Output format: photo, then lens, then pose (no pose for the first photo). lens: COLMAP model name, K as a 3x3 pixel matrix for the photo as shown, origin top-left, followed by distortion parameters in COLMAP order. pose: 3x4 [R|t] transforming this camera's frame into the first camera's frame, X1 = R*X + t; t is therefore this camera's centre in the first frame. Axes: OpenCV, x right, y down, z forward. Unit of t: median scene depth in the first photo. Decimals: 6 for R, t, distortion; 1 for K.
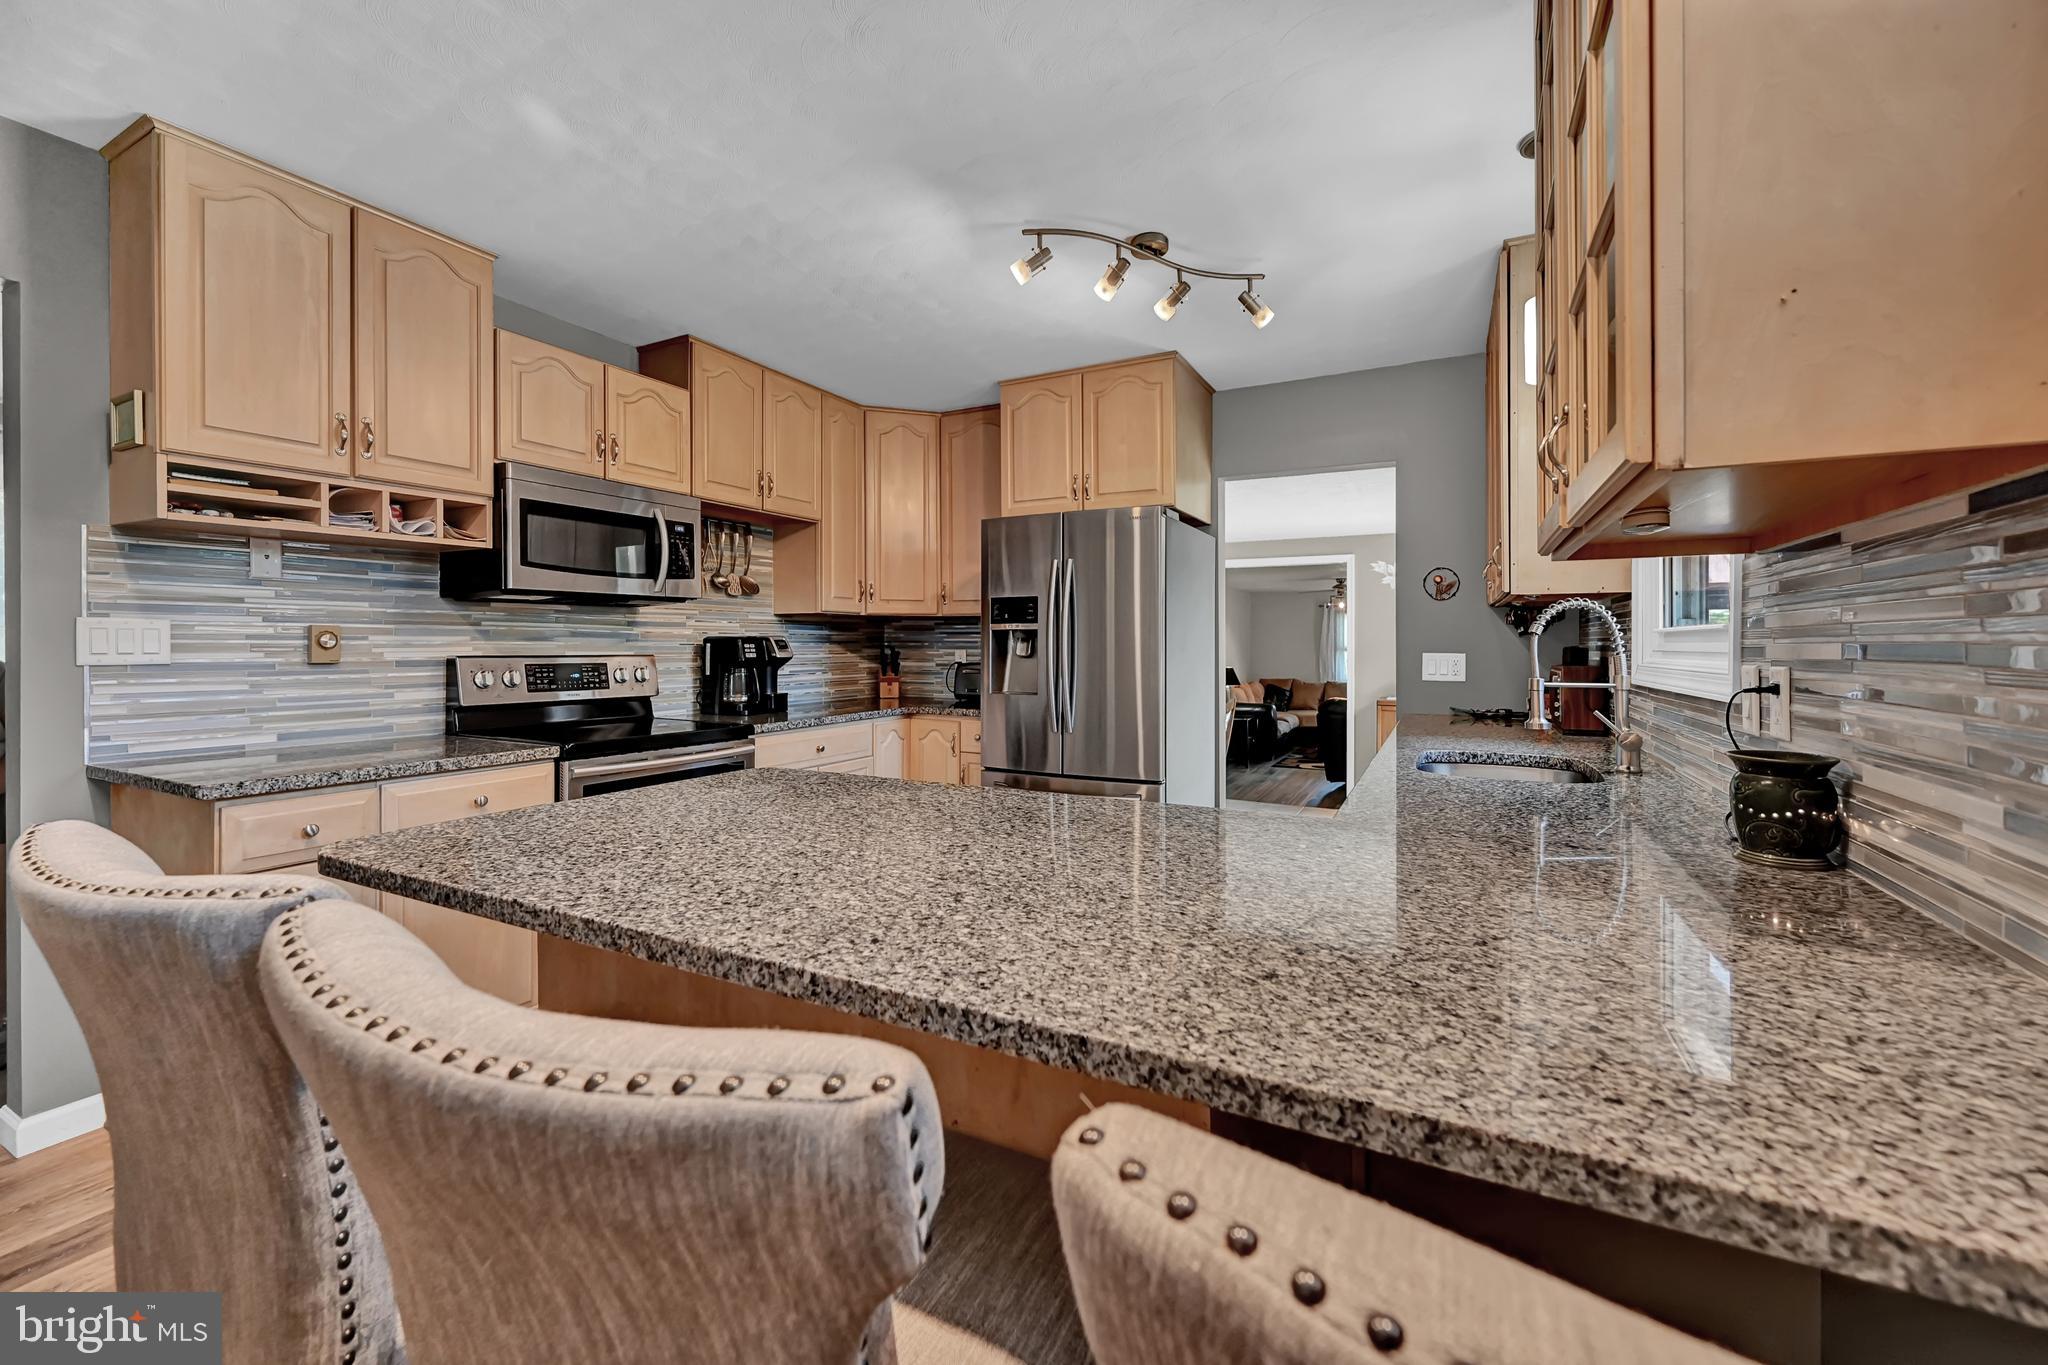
lens RADIAL K [[825.1, 0, 1031.0], [0, 825.1, 643.8], [0, 0, 1]] dist [0.000560, 0.000366]
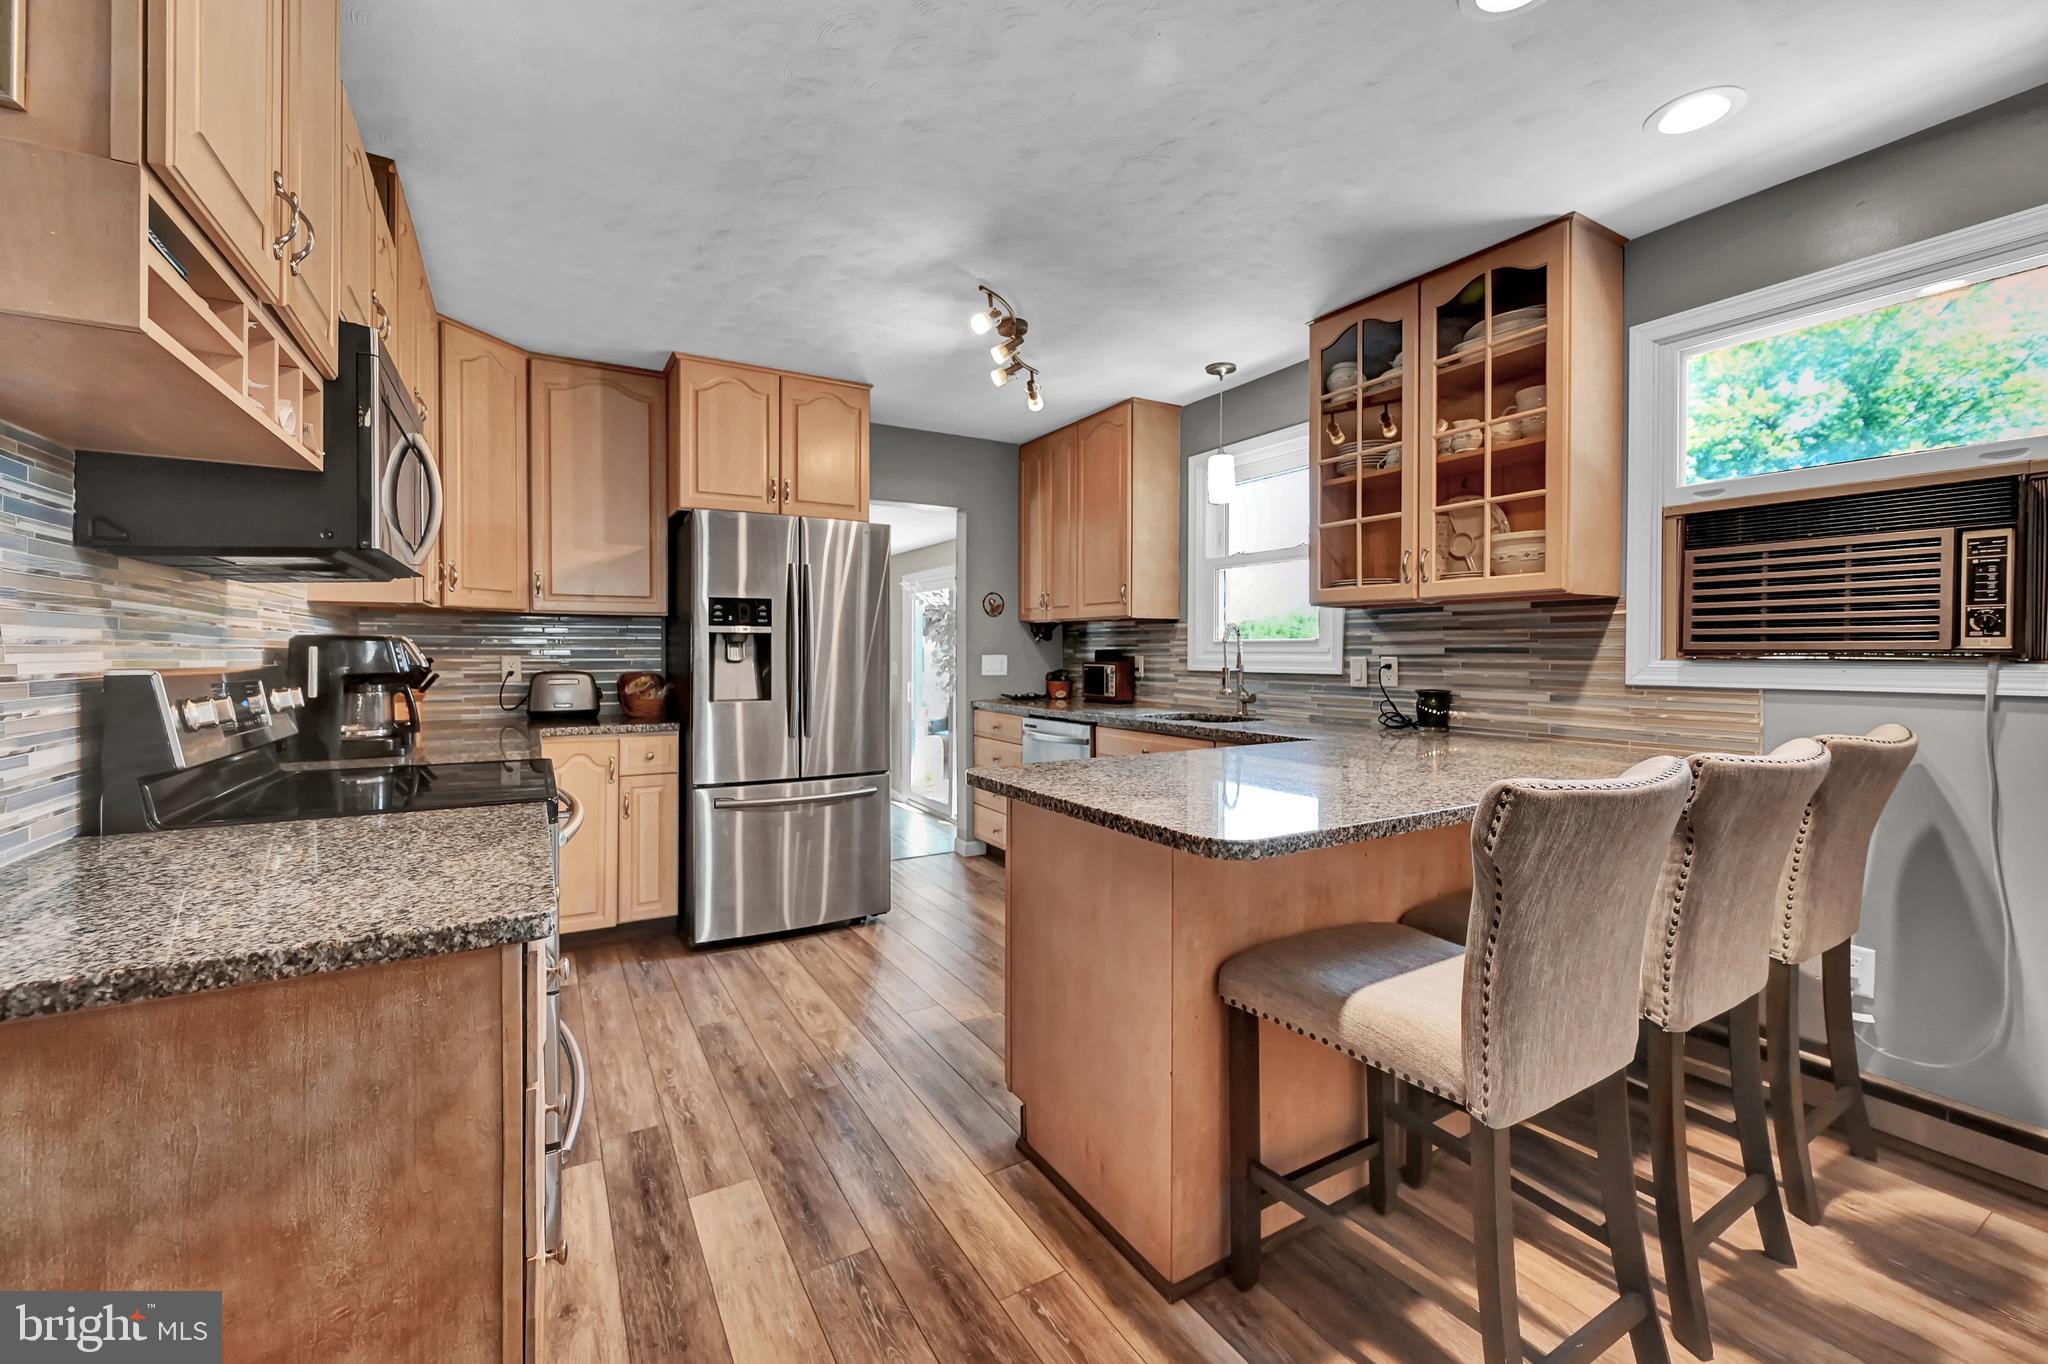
lens RADIAL K [[825.1, 0, 1022.6], [0, 825.1, 664.8], [0, 0, 1]] dist [0.000560, 0.000366]
pose [[0.532685, -0.014930, 0.846182, -0.656903], [-0.000490, 0.999839, 0.017950, 0.002570], [-0.846313, -0.009976, 0.532592, 0.231571]]
